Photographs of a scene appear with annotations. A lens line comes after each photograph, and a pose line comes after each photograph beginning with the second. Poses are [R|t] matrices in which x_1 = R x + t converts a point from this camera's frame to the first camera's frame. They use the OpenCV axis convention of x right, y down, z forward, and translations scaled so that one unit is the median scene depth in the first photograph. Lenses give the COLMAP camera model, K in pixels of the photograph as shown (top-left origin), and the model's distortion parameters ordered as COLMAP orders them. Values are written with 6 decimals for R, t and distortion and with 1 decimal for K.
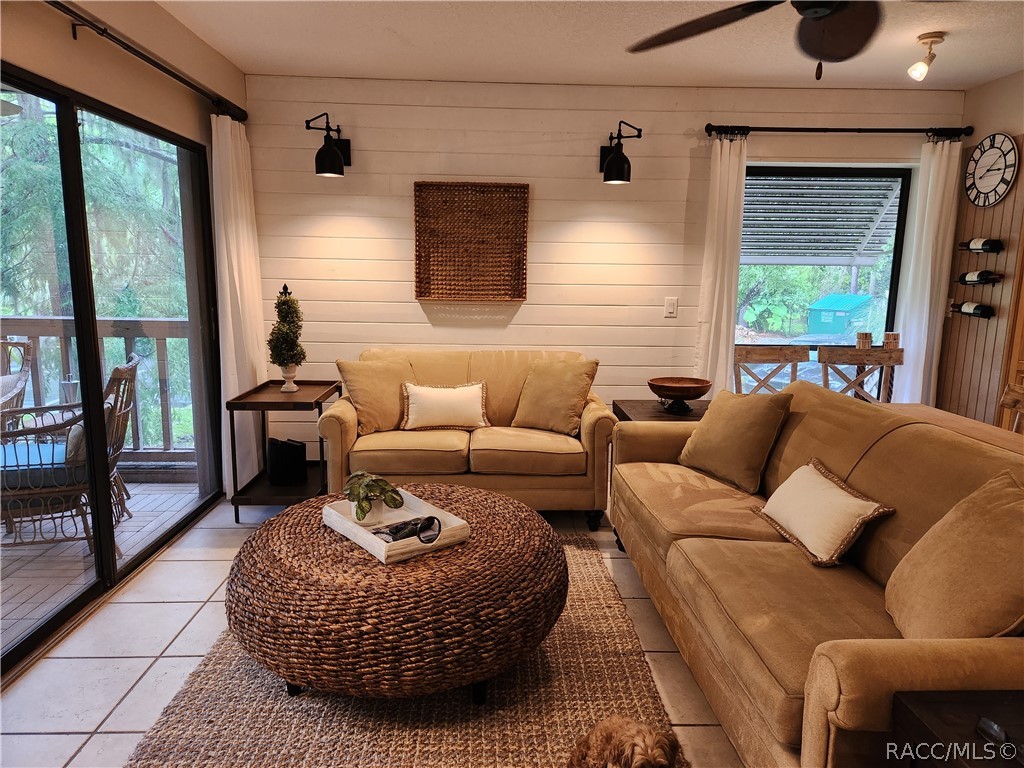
lens RADIAL K [[680.2, 0, 512.0], [0, 680.2, 384.0], [0, 0, 1]] dist [0.003127, -0.088585]
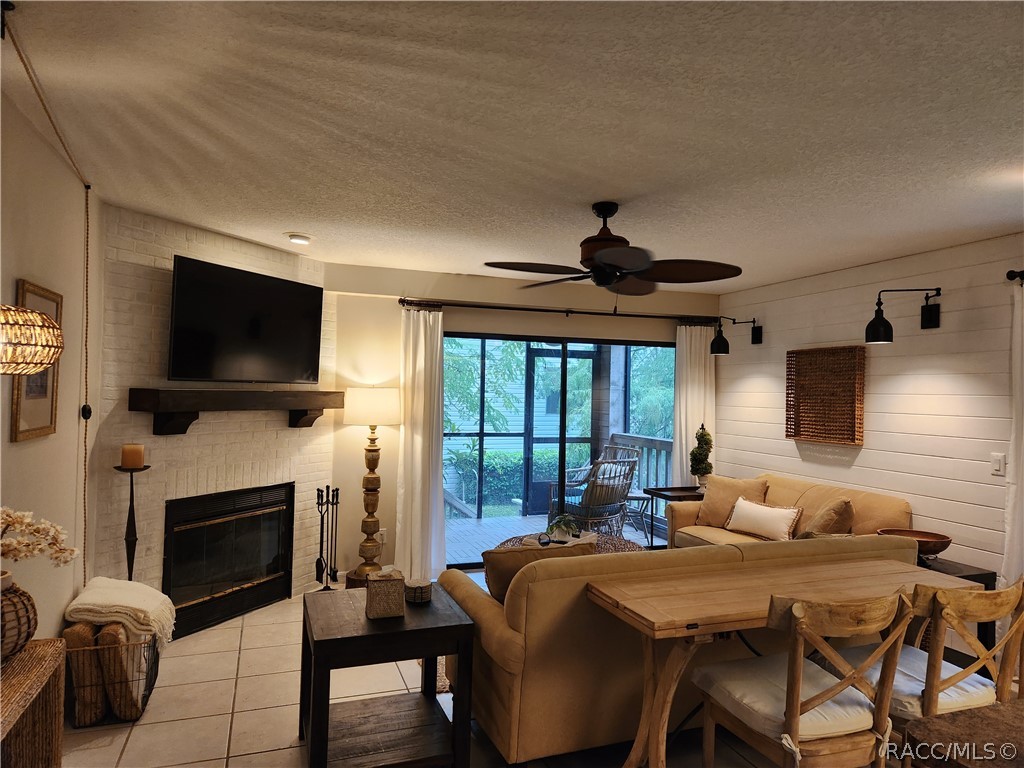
lens RADIAL K [[675.5, 0, 512.0], [0, 675.5, 384.0], [0, 0, 1]] dist [-0.000056, 0.000329]
pose [[0.320748, -0.018574, -0.946982, 0.914572], [-0.167145, 0.983007, -0.075893, -0.042194], [0.932300, 0.182626, 0.312193, 0.095920]]
